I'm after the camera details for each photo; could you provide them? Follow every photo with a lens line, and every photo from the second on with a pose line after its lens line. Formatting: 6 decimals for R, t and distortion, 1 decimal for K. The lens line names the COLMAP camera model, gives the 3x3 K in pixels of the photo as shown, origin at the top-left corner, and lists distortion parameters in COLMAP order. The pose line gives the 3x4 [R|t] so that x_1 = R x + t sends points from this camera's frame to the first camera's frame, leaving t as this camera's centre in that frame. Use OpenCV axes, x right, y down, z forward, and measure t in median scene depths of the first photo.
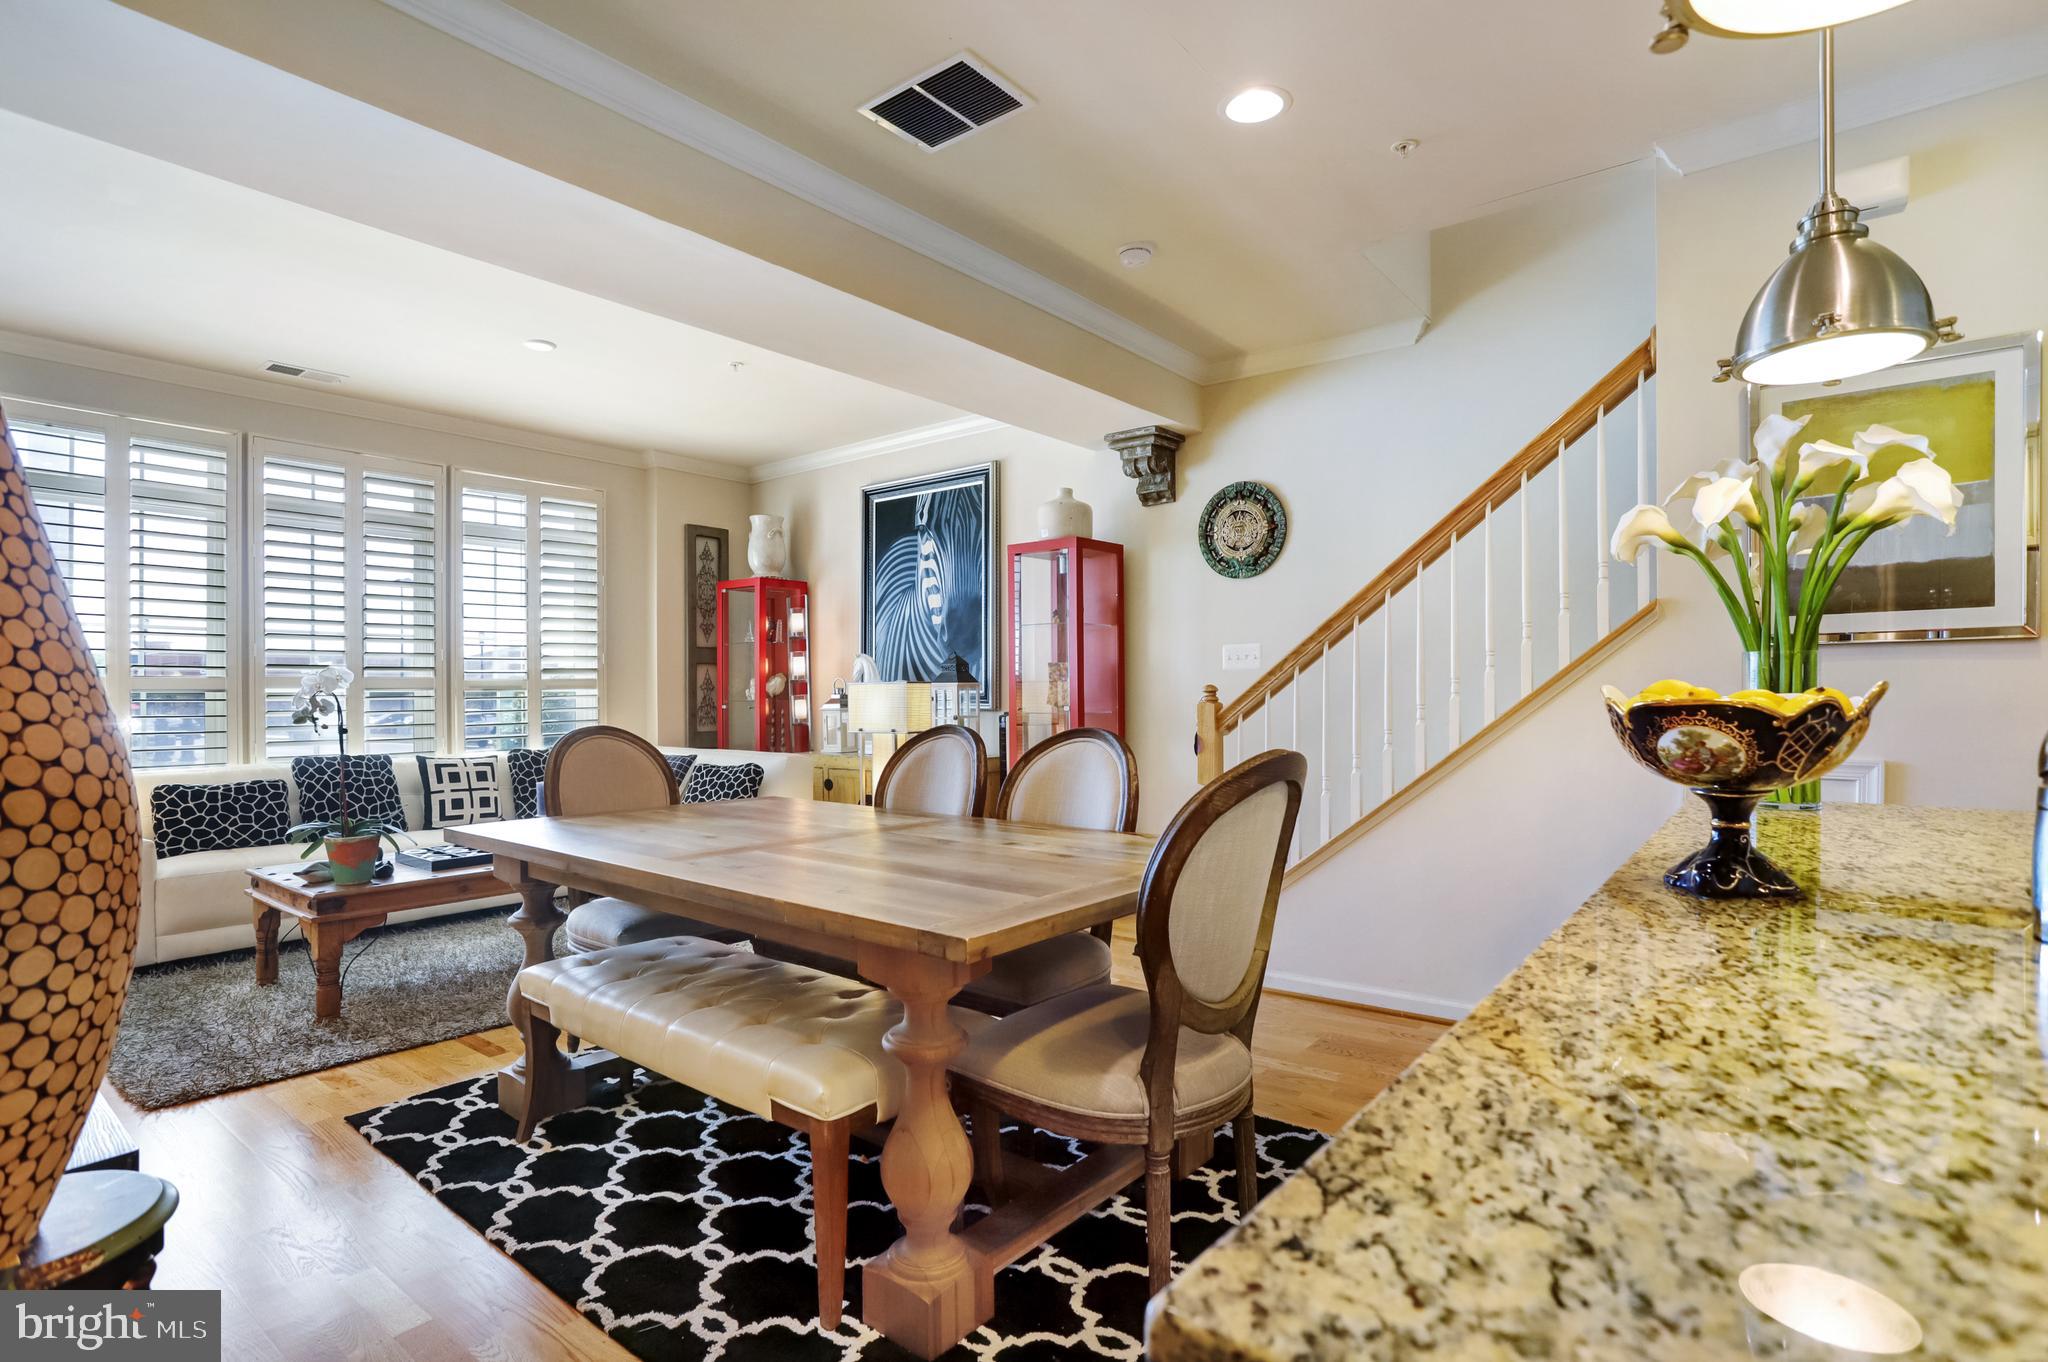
lens RADIAL K [[1046.9, 0, 1069.5], [0, 1046.9, 687.3], [0, 0, 1]] dist [-0.002227, 0.015639]
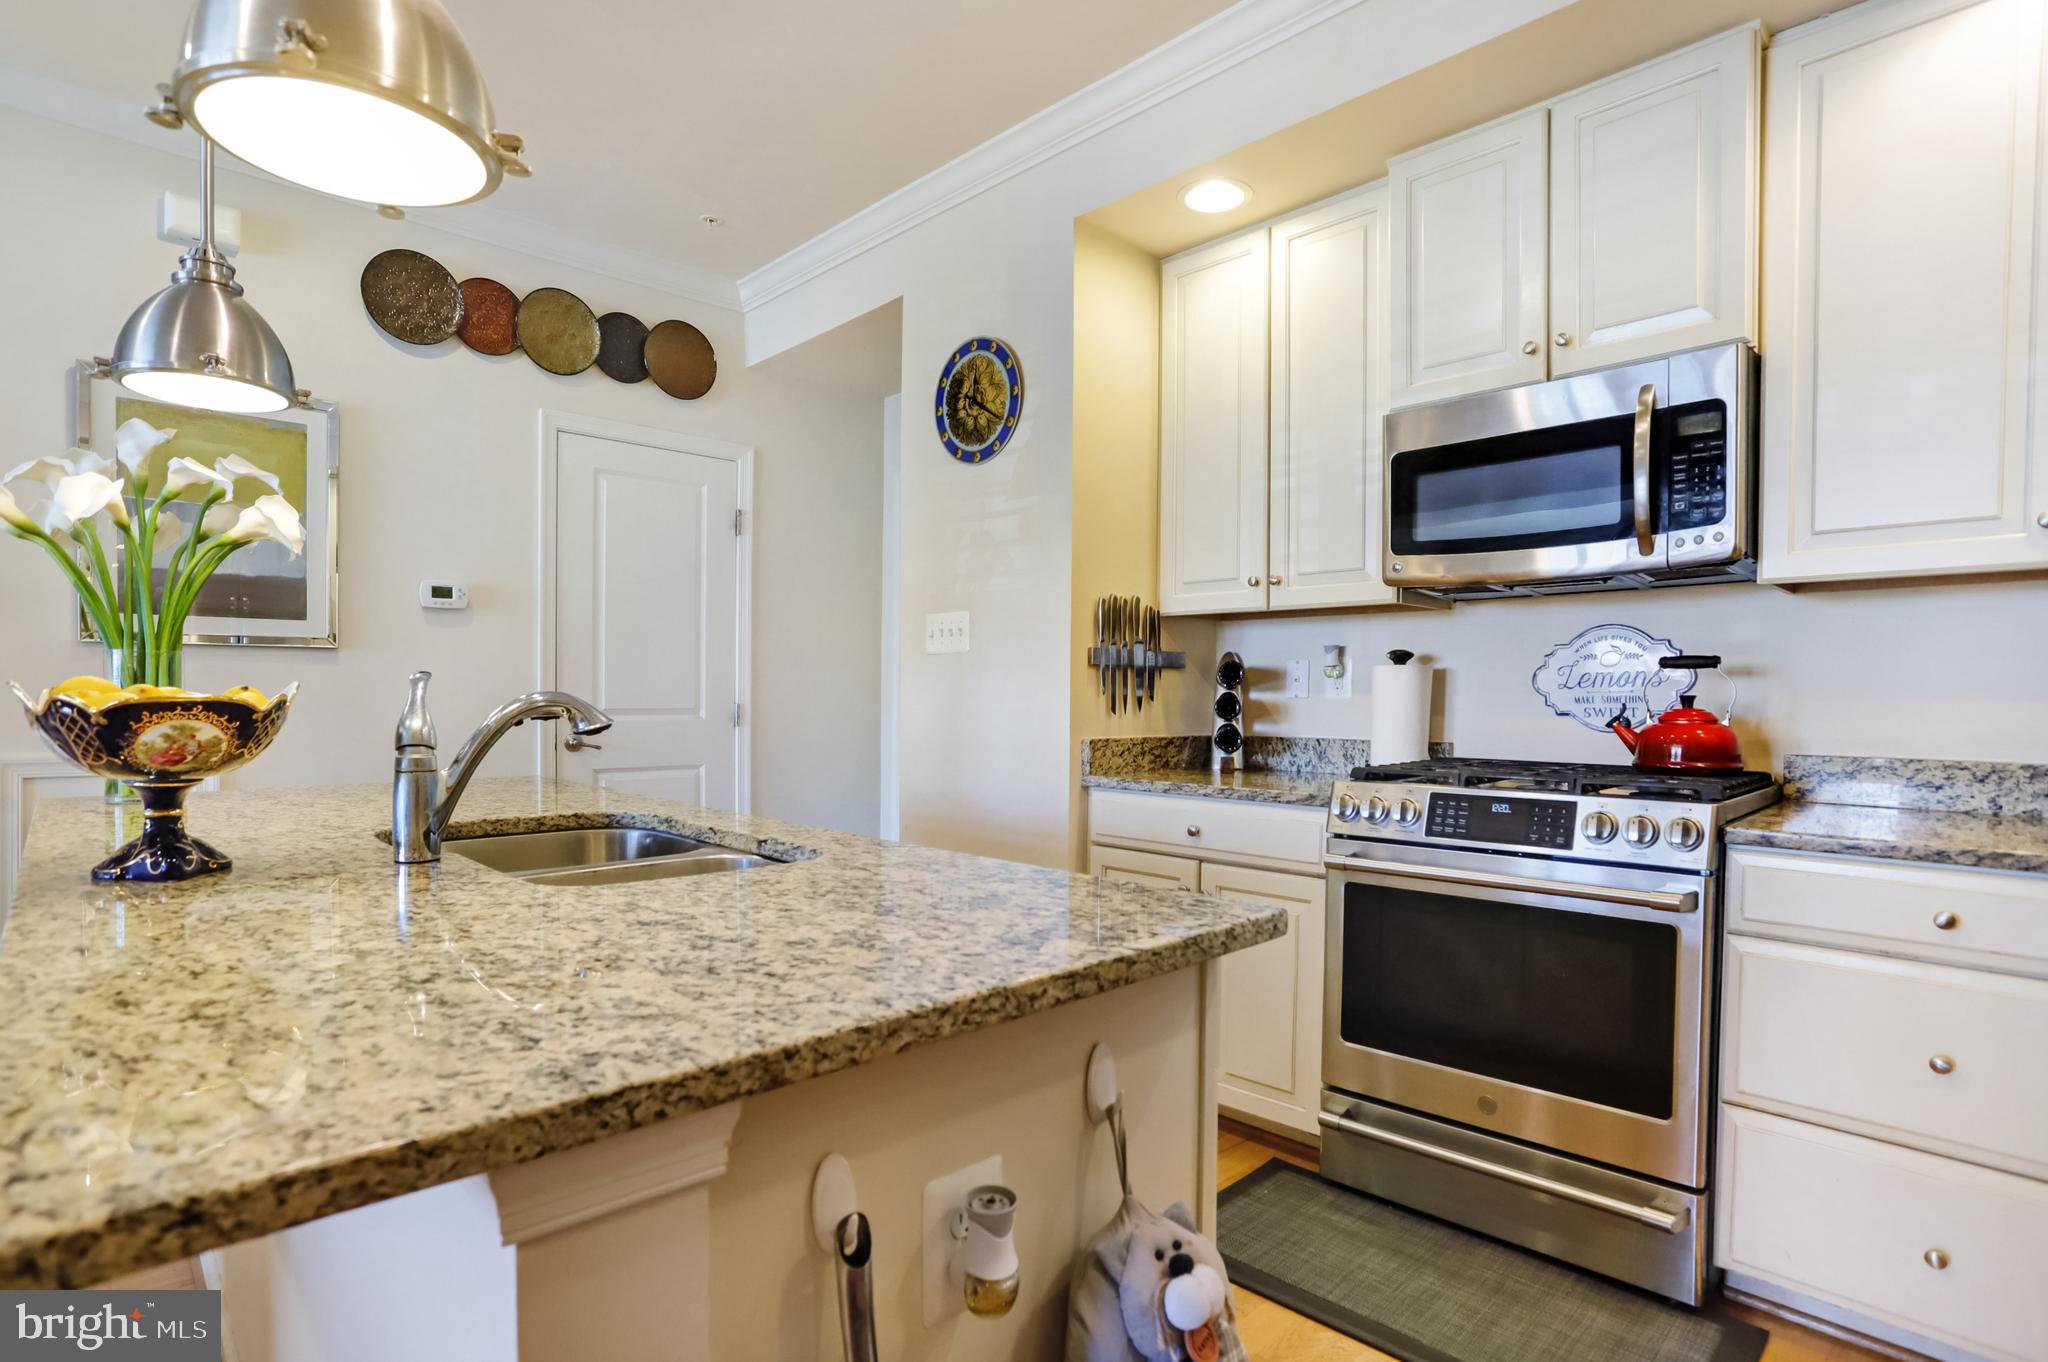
lens RADIAL K [[1002.0, 0, 1025.2], [0, 1002.0, 685.4], [0, 0, 1]] dist [-0.054311, 0.016604]
pose [[0.190896, 0.012566, 0.981530, -0.119486], [-0.014328, 0.999847, -0.010014, -0.002149], [-0.981506, -0.012152, 0.191047, -0.053406]]
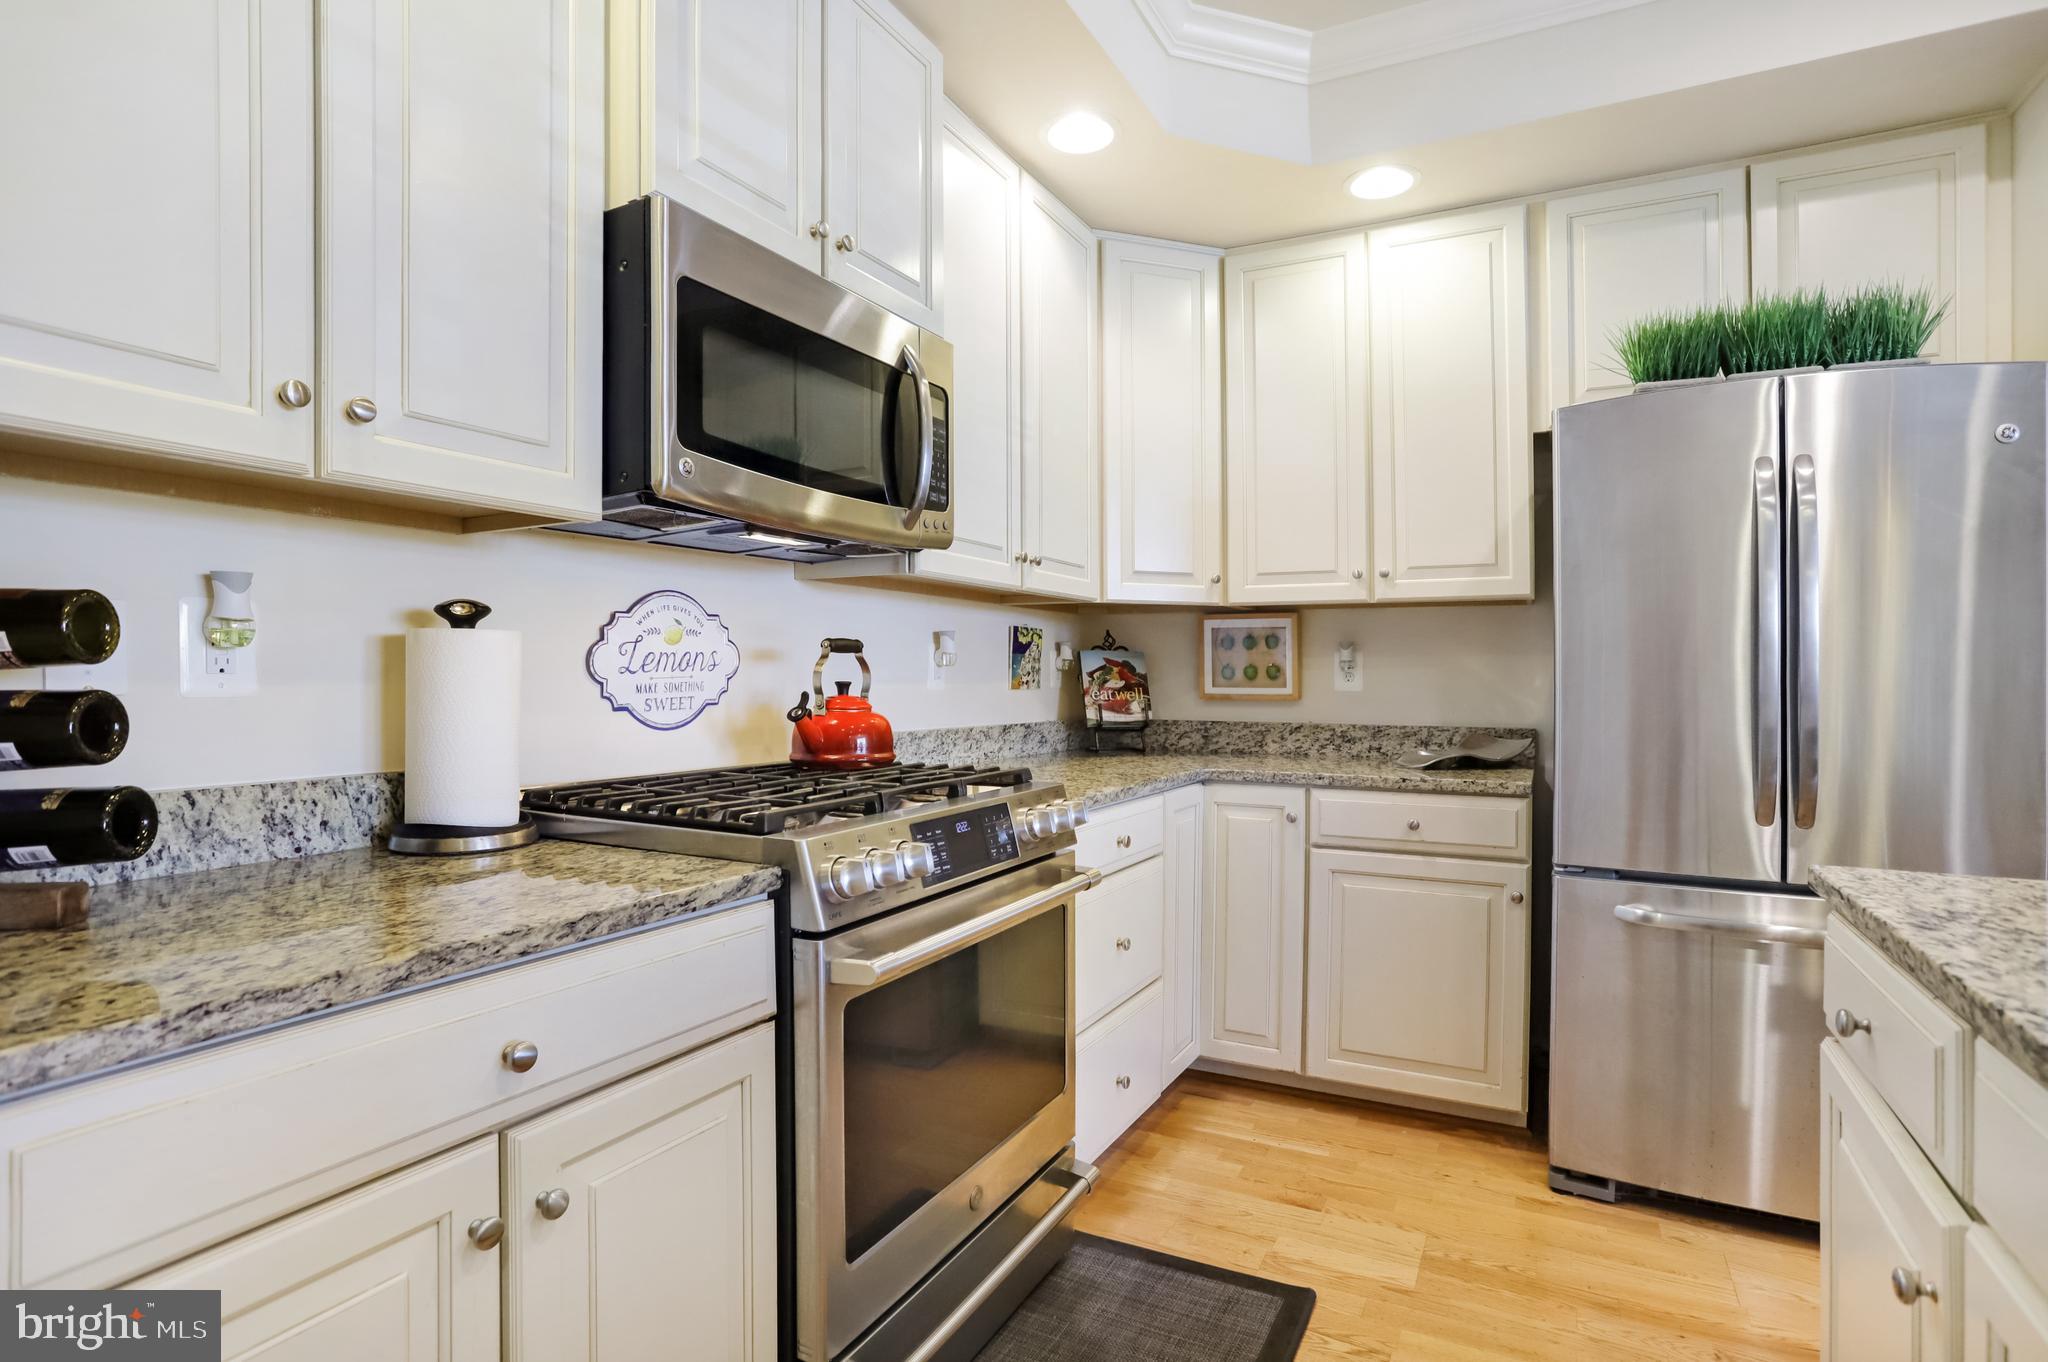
lens RADIAL K [[1002.0, 0, 1025.2], [0, 1002.0, 685.4], [0, 0, 1]] dist [-0.054311, 0.016604]
pose [[-0.994997, 0.002483, -0.099876, 1.076699], [0.002298, 0.999995, 0.001962, -0.010600], [0.099880, 0.001723, -0.994998, 0.510071]]
